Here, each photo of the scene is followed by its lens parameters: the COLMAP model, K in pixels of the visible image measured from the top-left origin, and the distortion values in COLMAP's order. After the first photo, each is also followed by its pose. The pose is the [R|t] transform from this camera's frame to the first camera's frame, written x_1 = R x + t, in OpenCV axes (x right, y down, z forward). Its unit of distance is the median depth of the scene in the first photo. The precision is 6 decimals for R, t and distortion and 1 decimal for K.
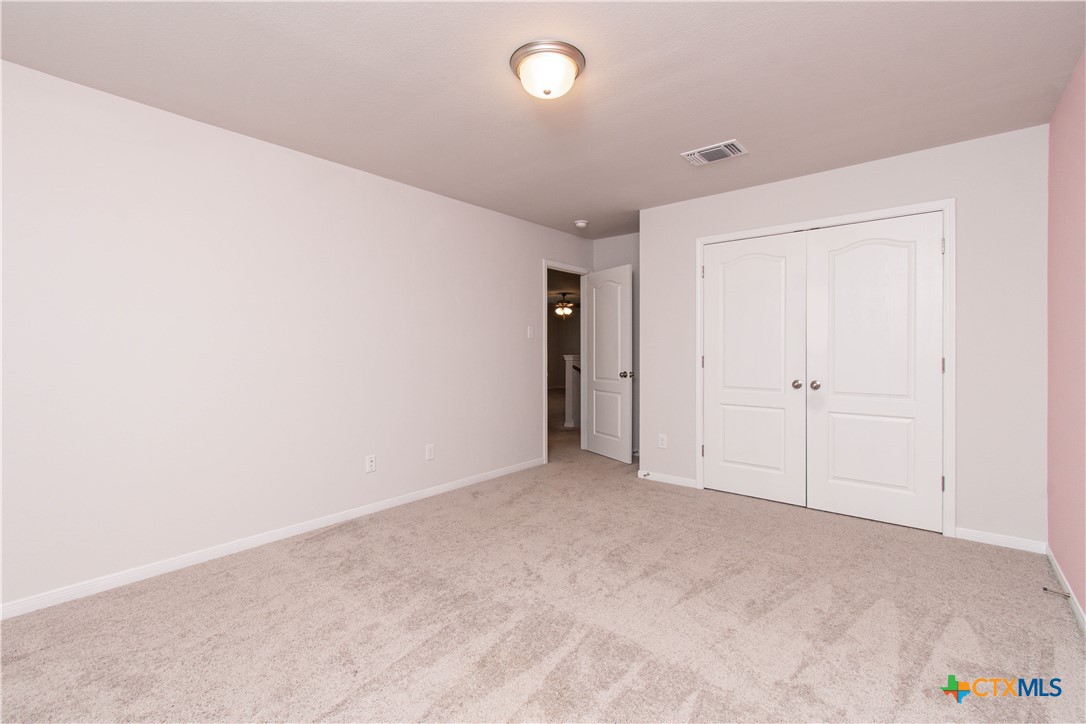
lens RADIAL K [[486.4, 0, 543.0], [0, 486.4, 362.0], [0, 0, 1]] dist [-0.001164, -0.000484]
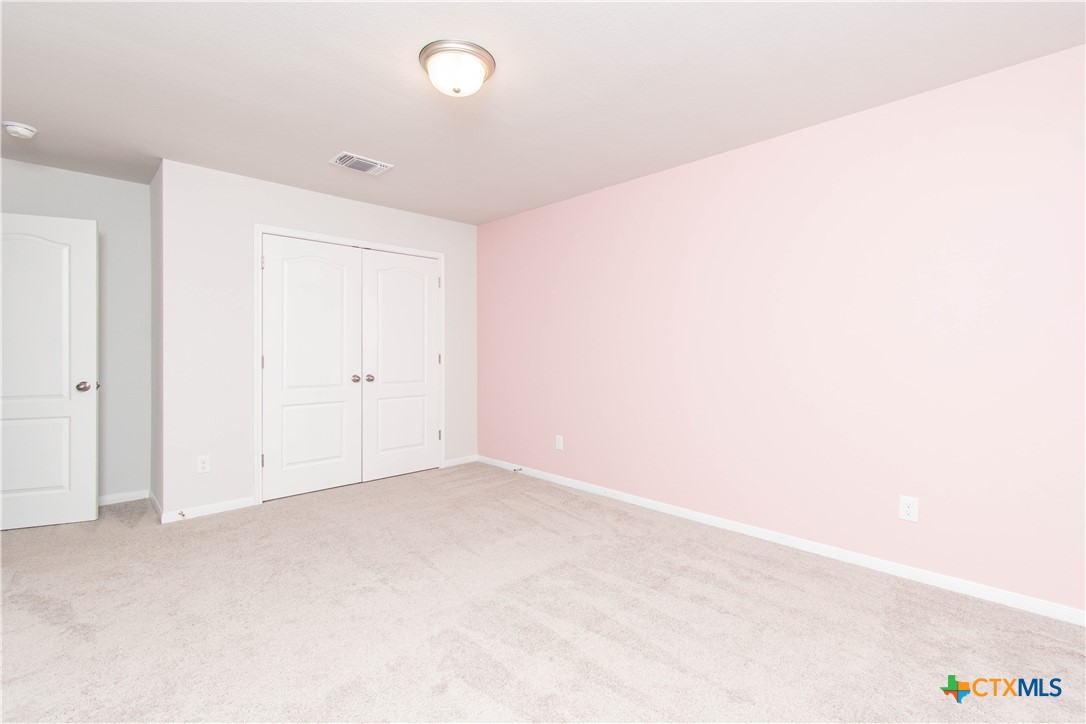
lens RADIAL K [[486.4, 0, 543.0], [0, 486.4, 362.0], [0, 0, 1]] dist [-0.001164, -0.000484]
pose [[0.090943, -0.029082, 0.995431, -0.552766], [0.022278, 0.999383, 0.027162, -0.013926], [-0.995607, 0.019706, 0.091535, 0.421063]]
